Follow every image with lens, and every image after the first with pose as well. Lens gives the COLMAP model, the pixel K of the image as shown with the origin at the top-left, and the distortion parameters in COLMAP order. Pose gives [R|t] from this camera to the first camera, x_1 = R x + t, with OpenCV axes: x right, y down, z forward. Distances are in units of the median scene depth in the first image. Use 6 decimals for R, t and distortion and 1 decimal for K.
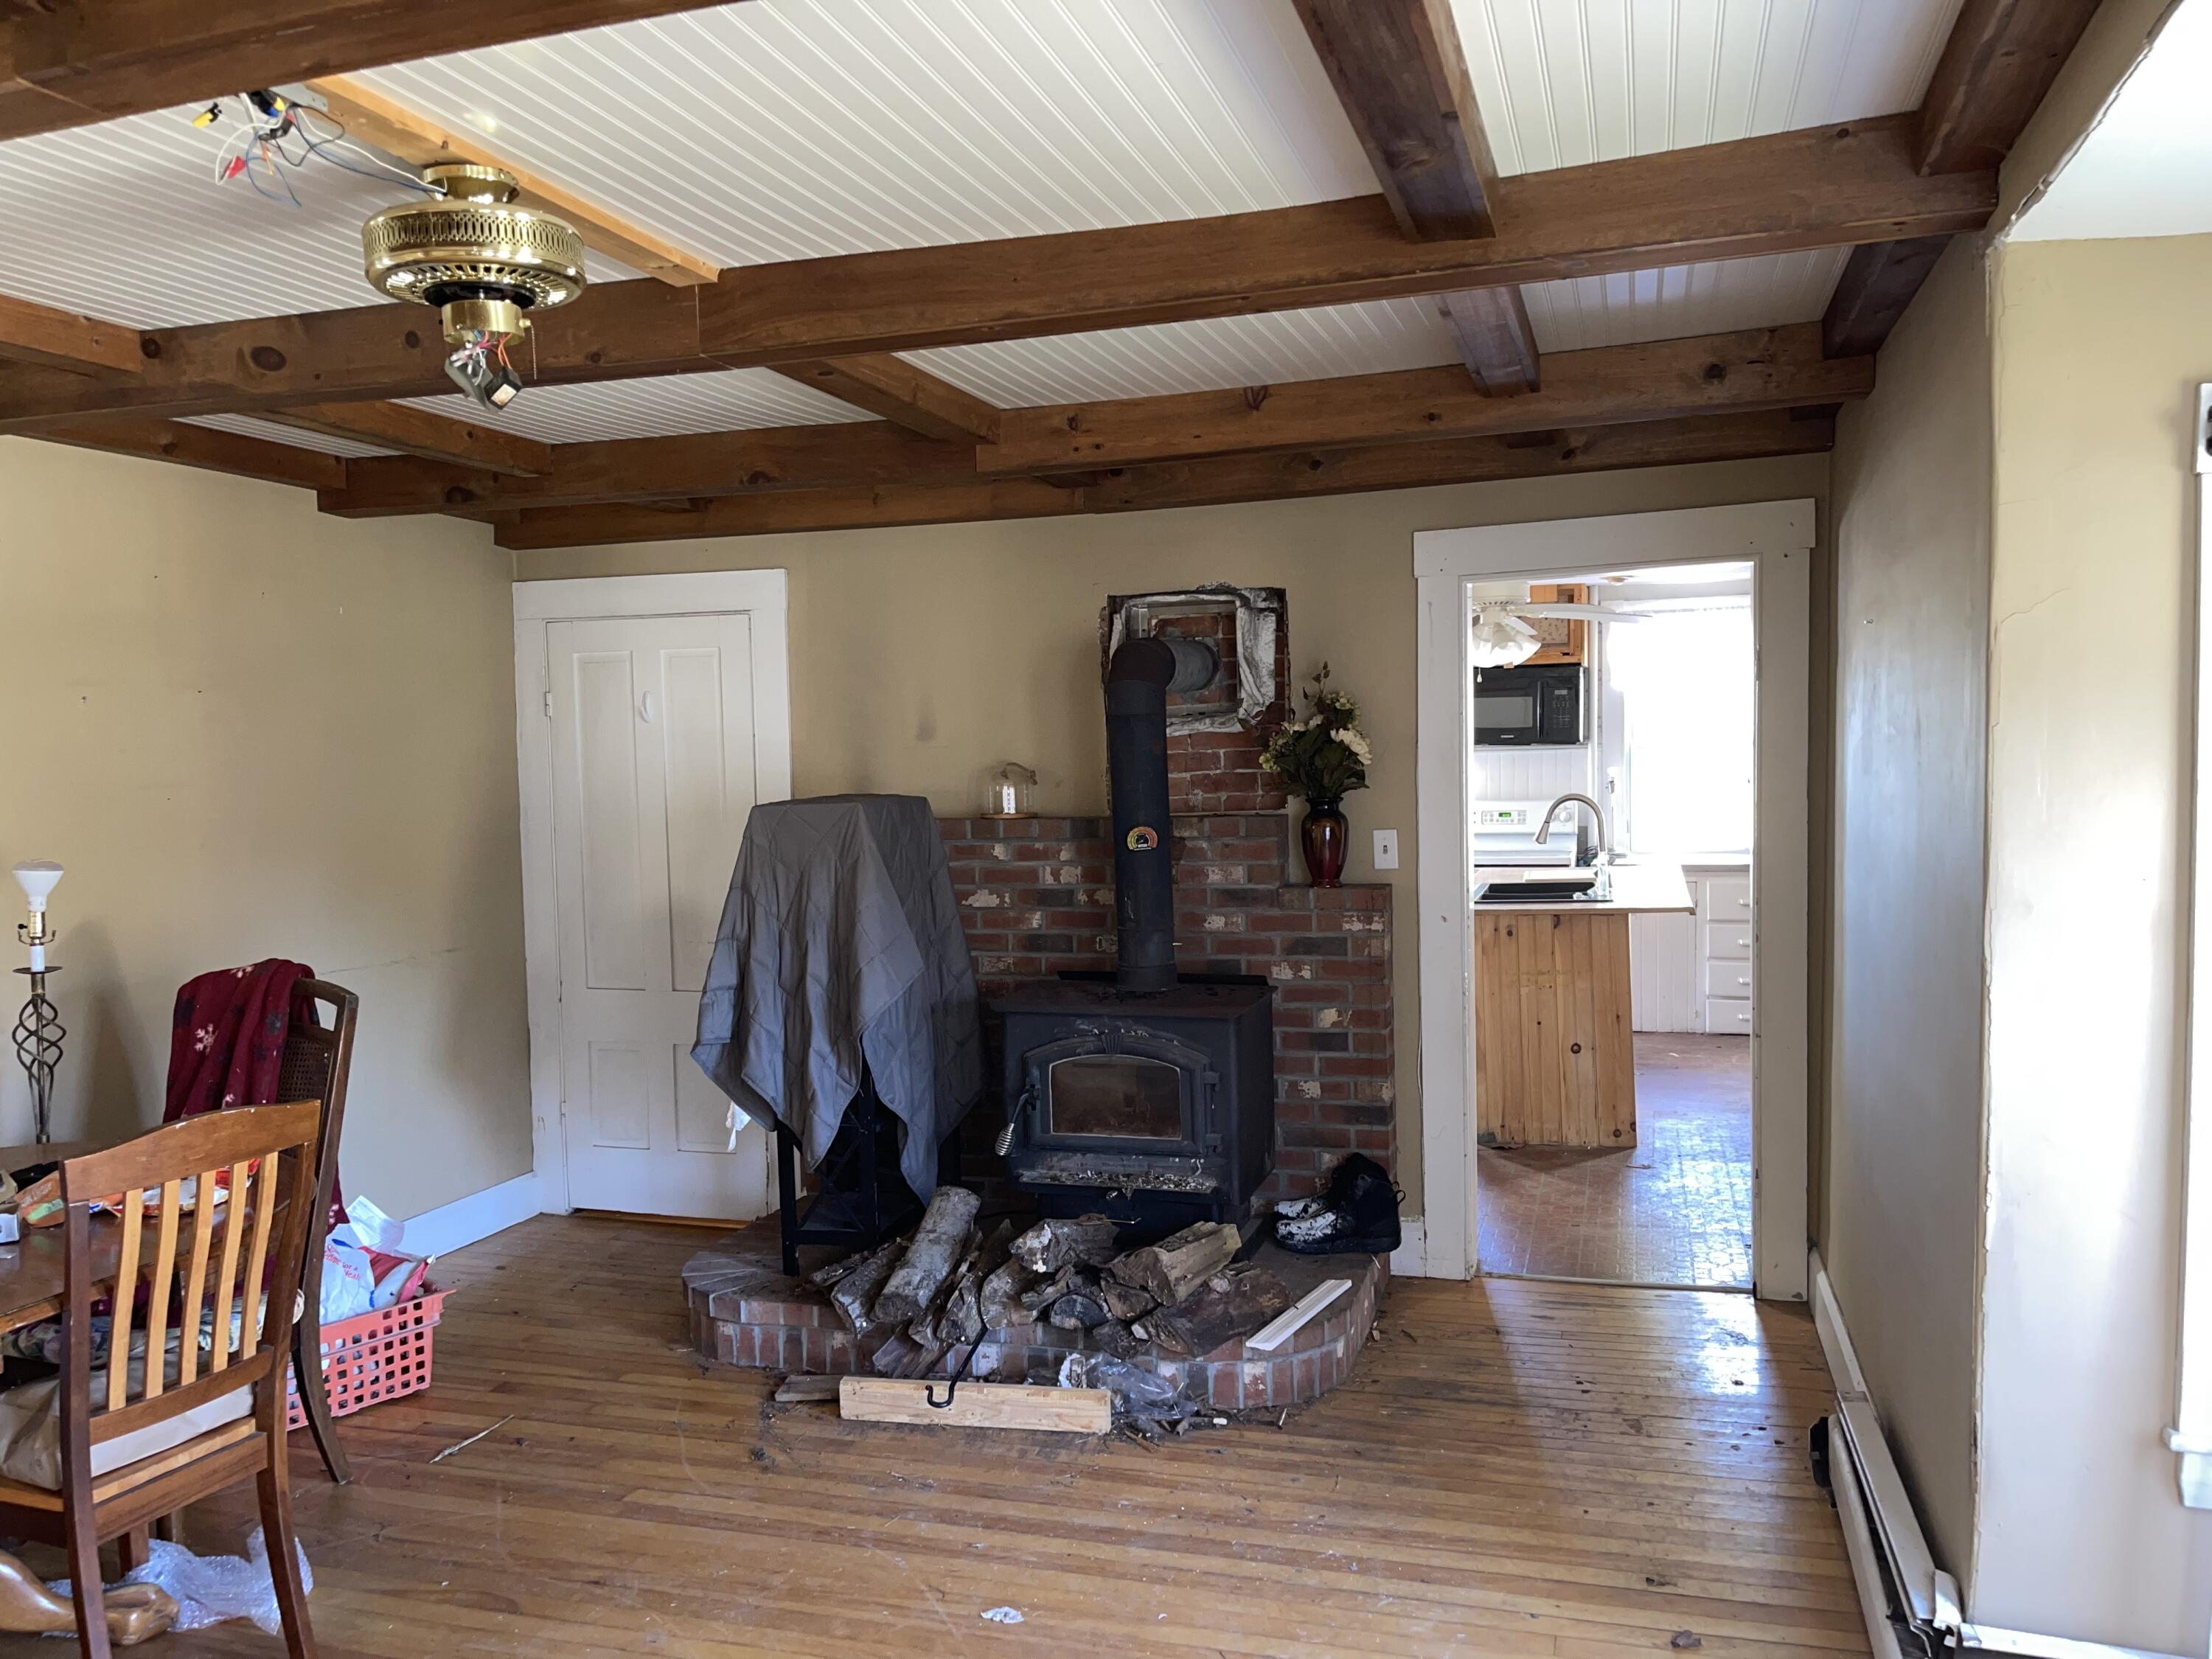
lens RADIAL K [[1679.2, 0, 1107.0], [0, 1679.2, 832.7], [0, 0, 1]] dist [0.002371, 0.000691]
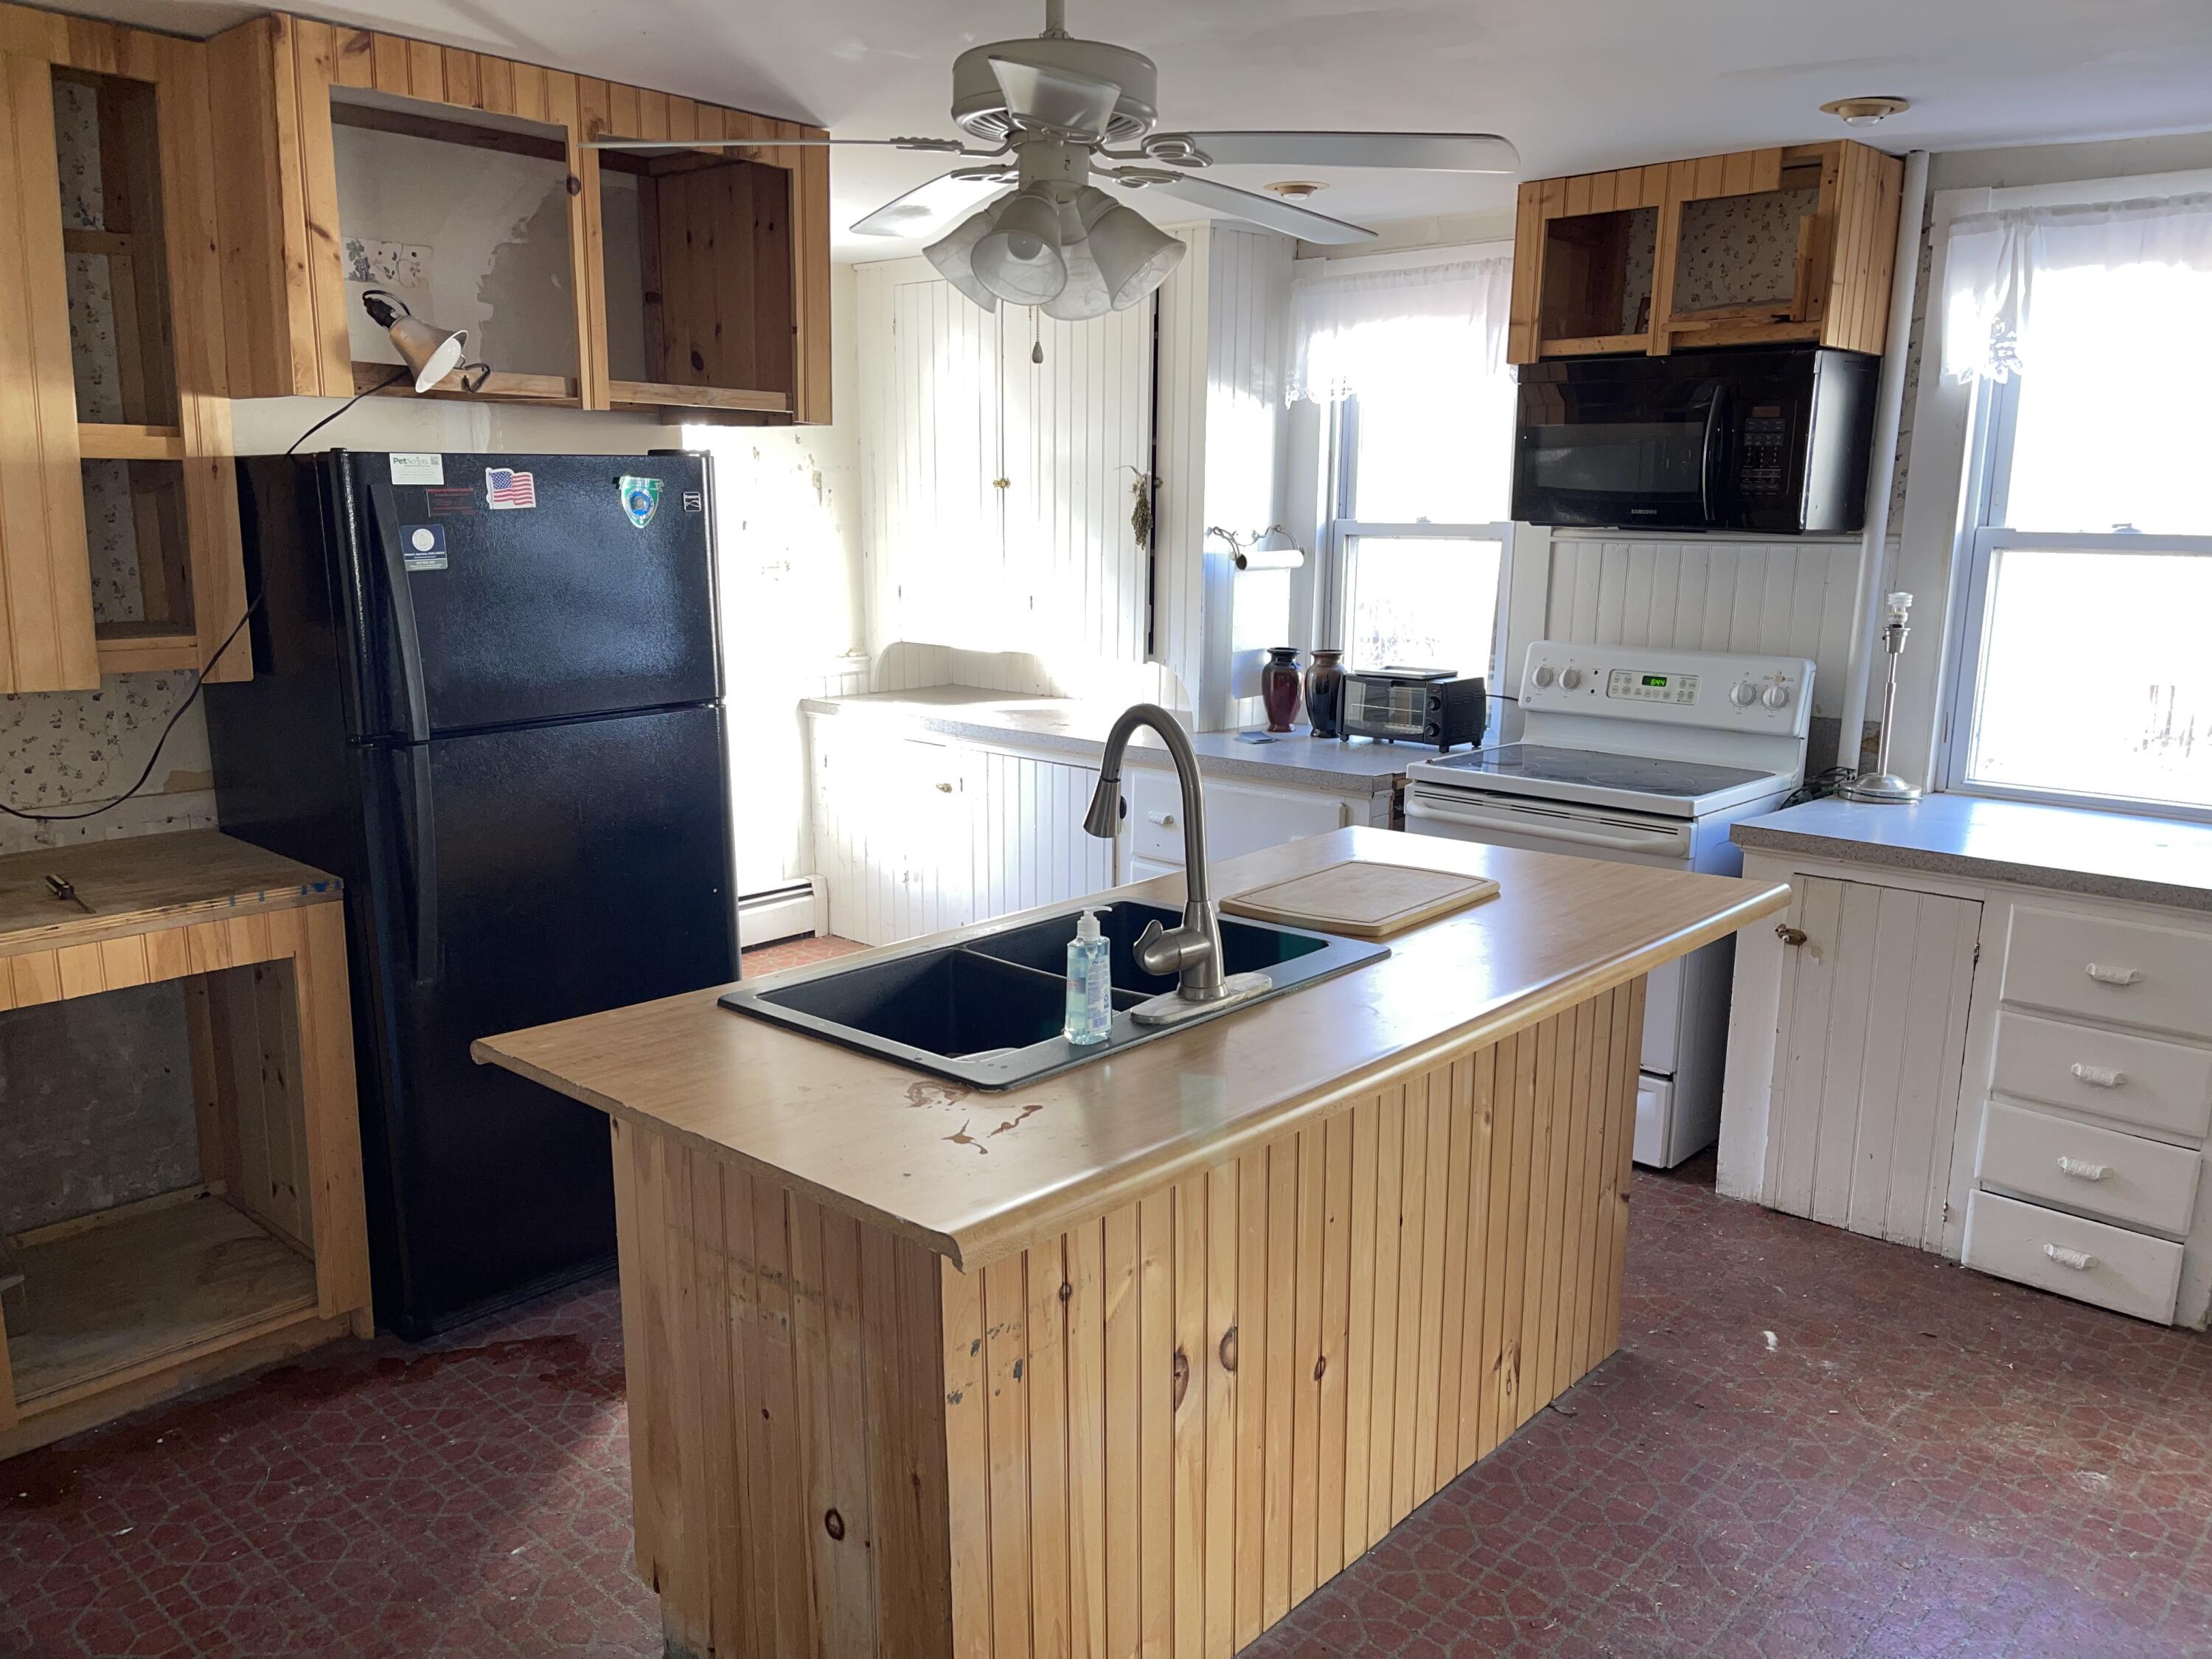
lens RADIAL K [[1679.2, 0, 1103.9], [0, 1679.2, 833.8], [0, 0, 1]] dist [0.002371, 0.000691]
pose [[0.897704, 0.112293, -0.426049, 0.306692], [-0.045862, 0.985539, 0.163123, -0.038440], [0.438205, -0.126897, 0.889873, 0.517532]]
